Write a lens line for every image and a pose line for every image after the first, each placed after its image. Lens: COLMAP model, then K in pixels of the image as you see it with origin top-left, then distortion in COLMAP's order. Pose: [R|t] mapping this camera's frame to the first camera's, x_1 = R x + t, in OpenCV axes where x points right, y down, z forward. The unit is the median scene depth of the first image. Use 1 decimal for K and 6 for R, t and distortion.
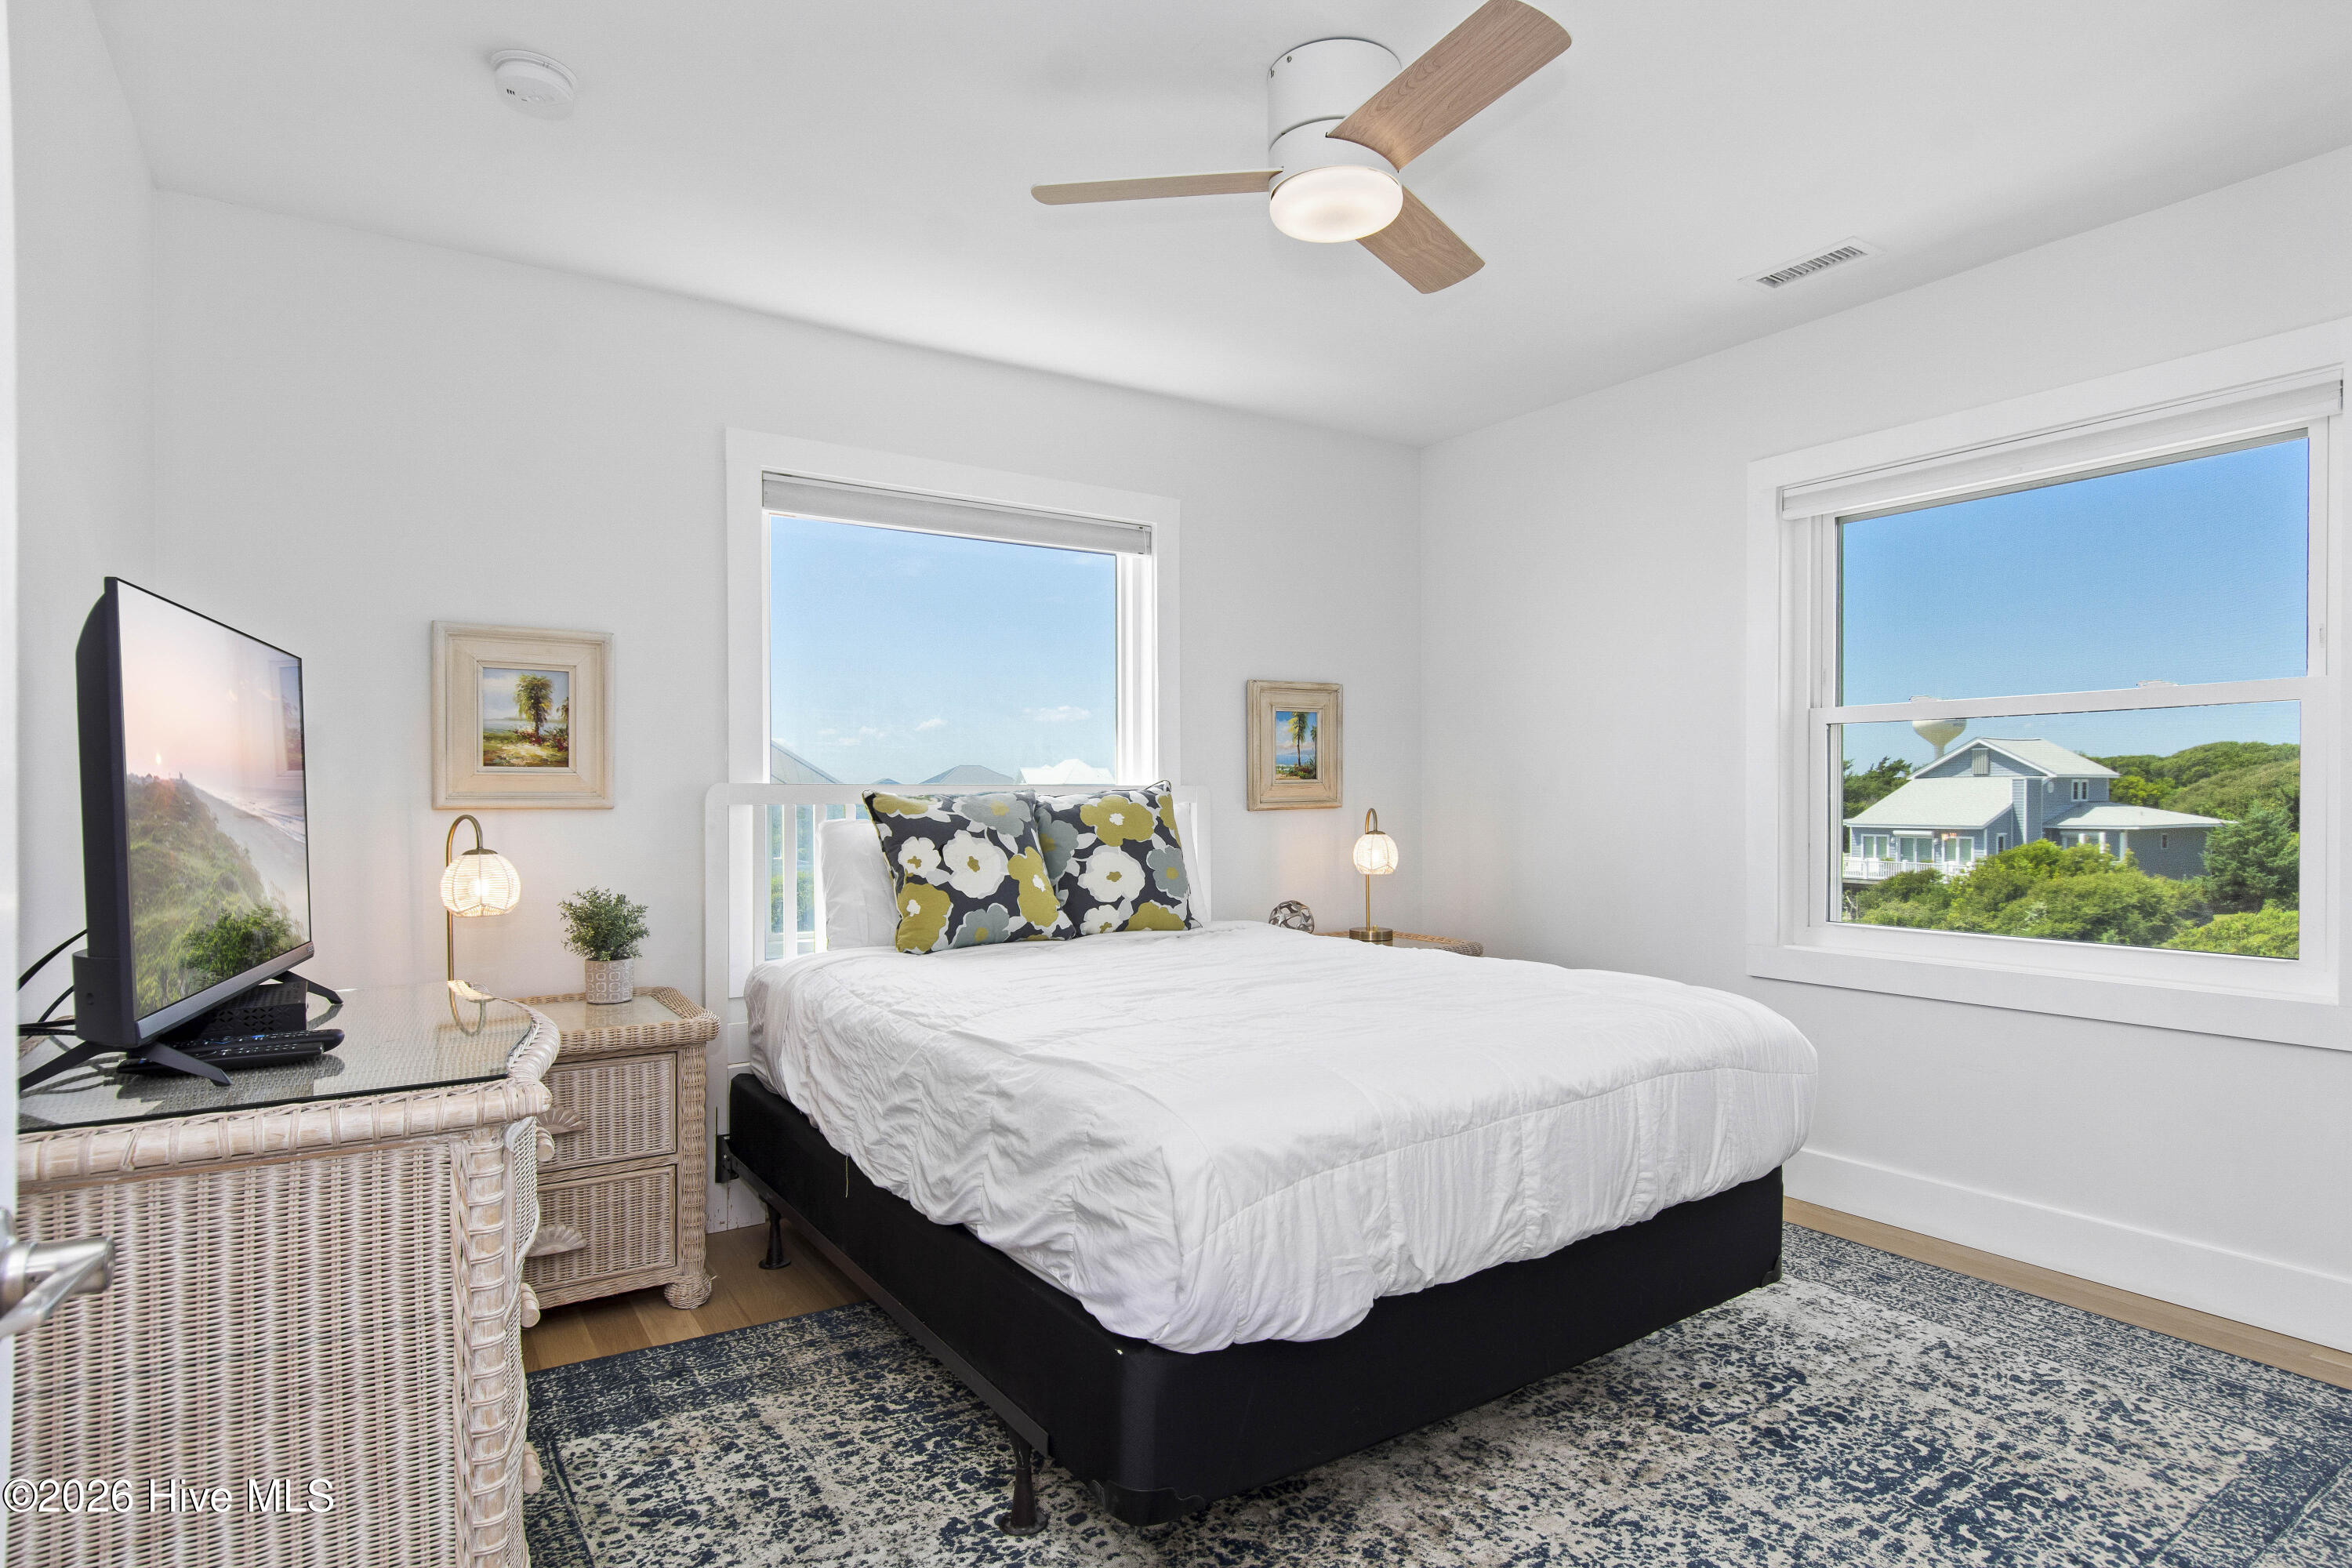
lens RADIAL K [[1262.5, 0, 1186.9], [0, 1262.5, 806.3], [0, 0, 1]] dist [0.009261, -0.008646]
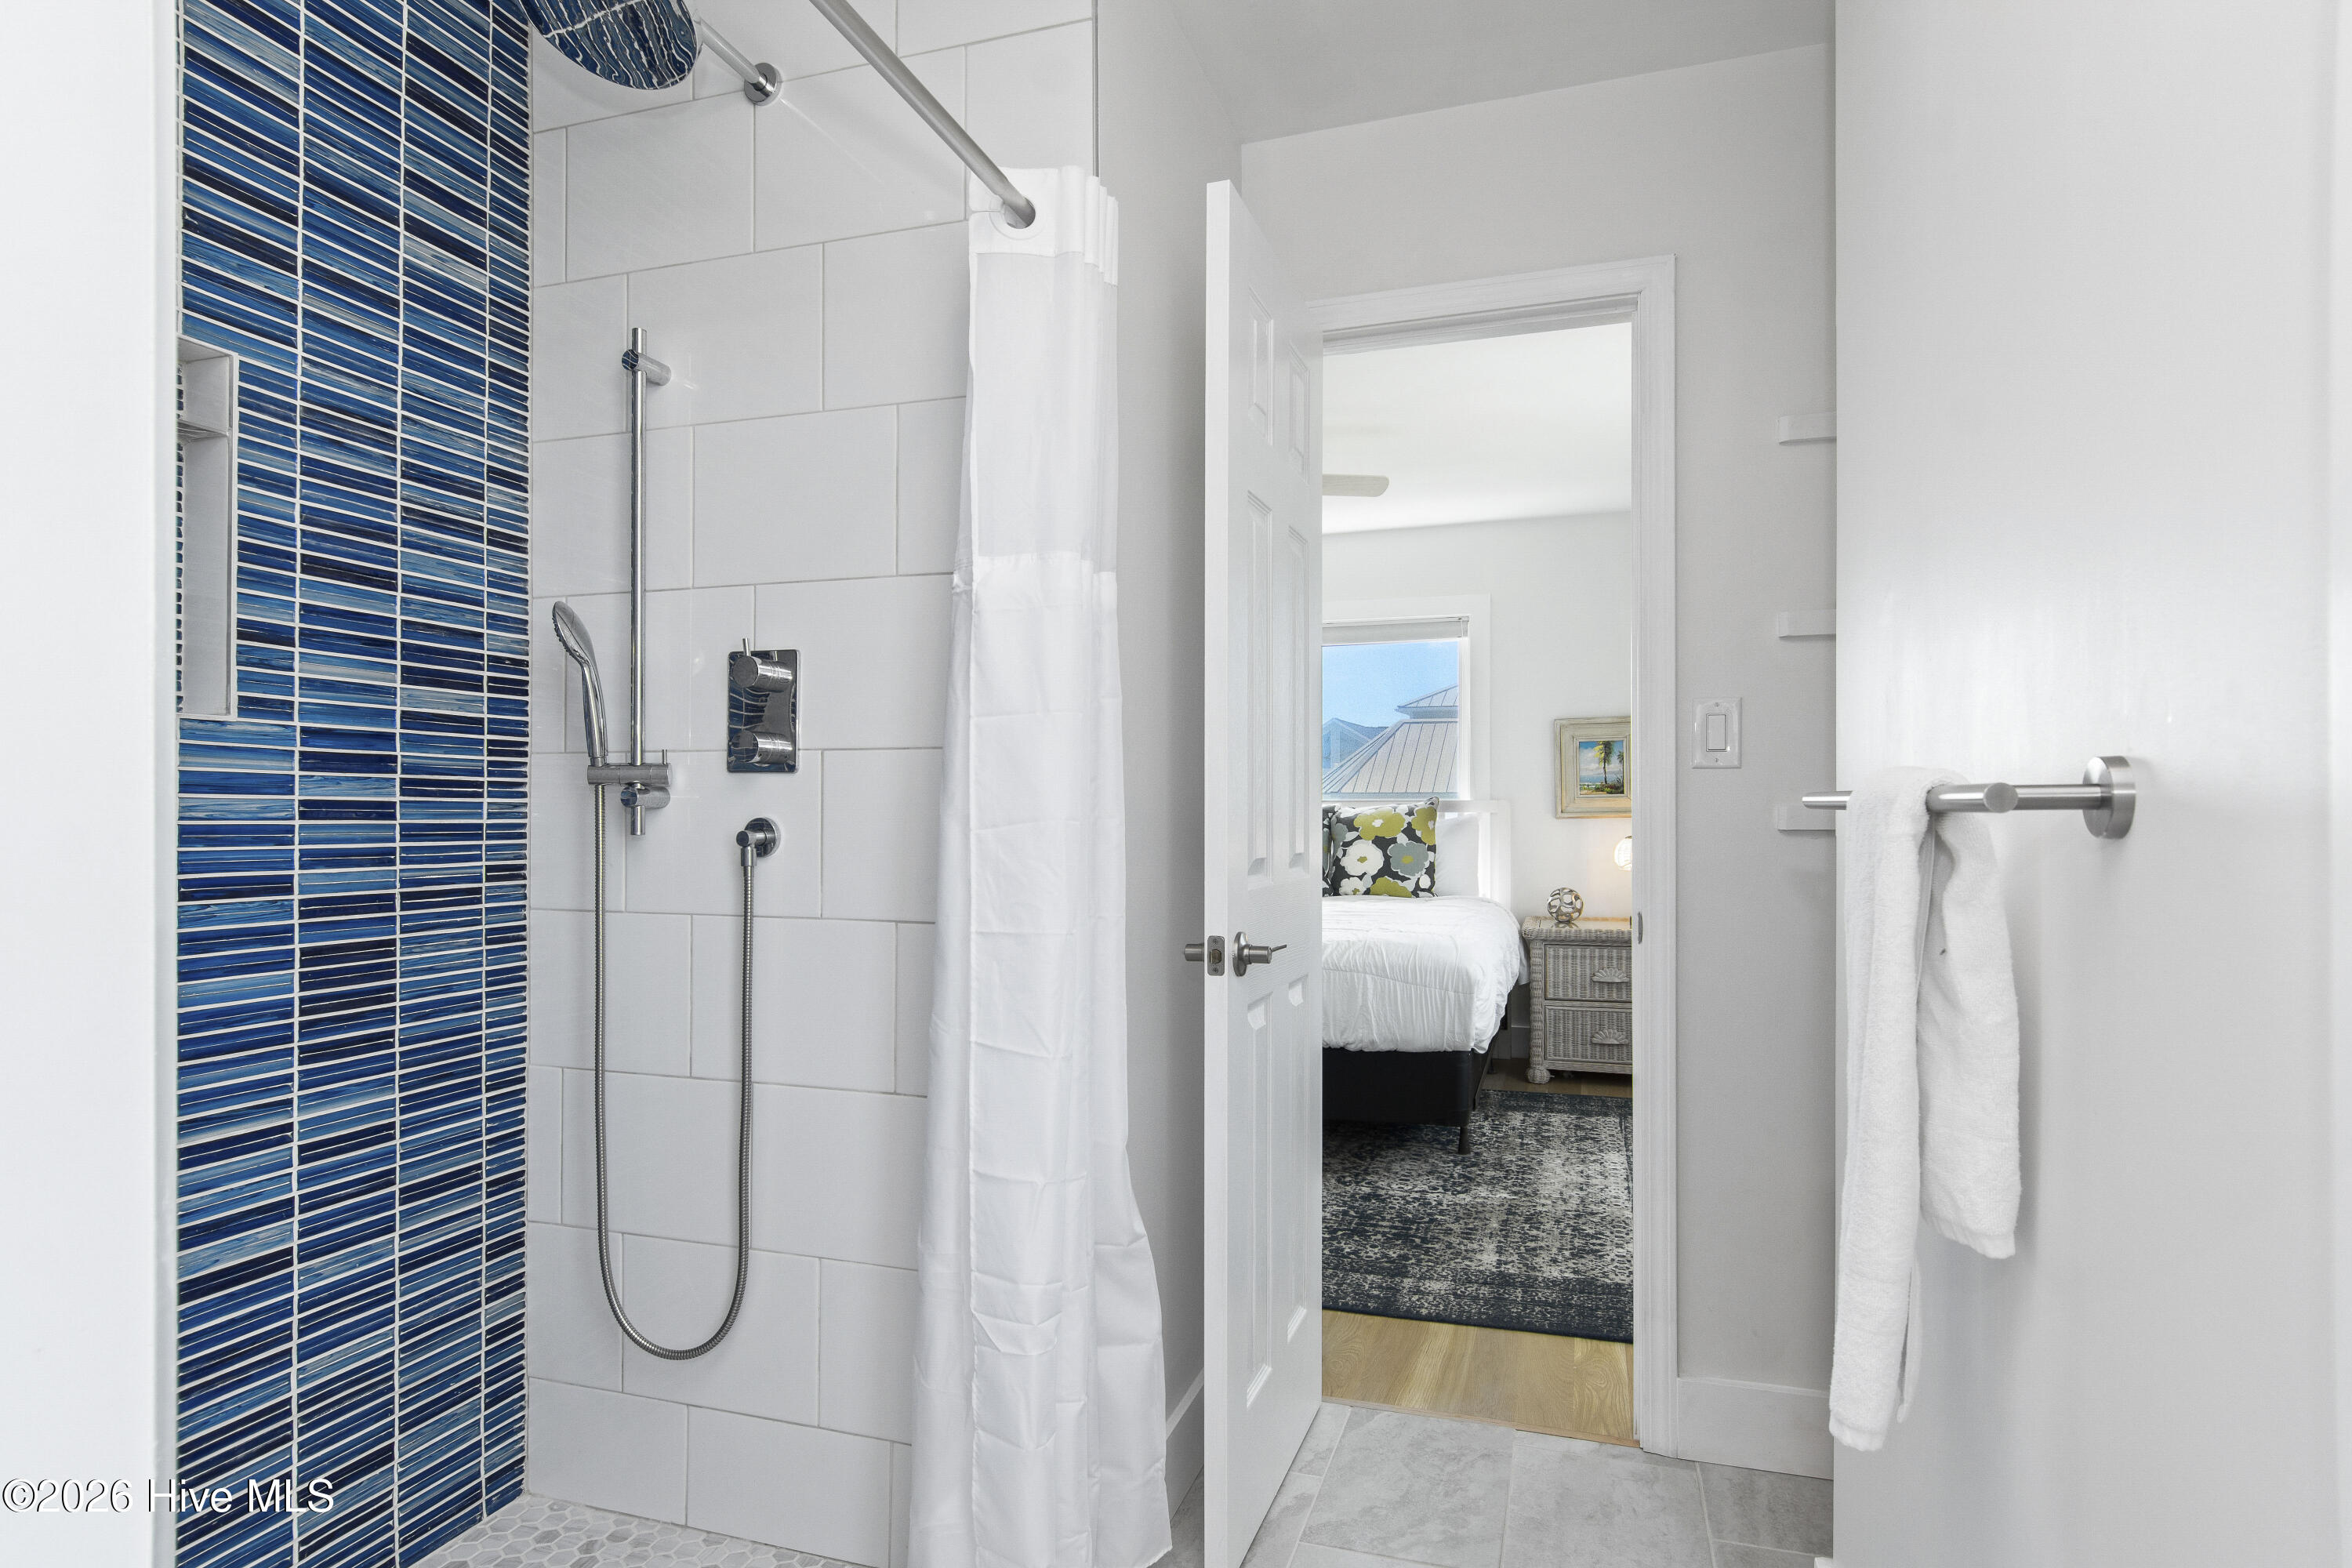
lens RADIAL K [[1262.5, 0, 1173.4], [0, 1262.5, 781.6], [0, 0, 1]] dist [0.009261, -0.008646]
pose [[0.616507, -0.013728, -0.787229, 1.026858], [-0.002965, 0.999800, -0.019757, -0.009536], [0.787343, 0.014515, 0.616344, -0.153538]]
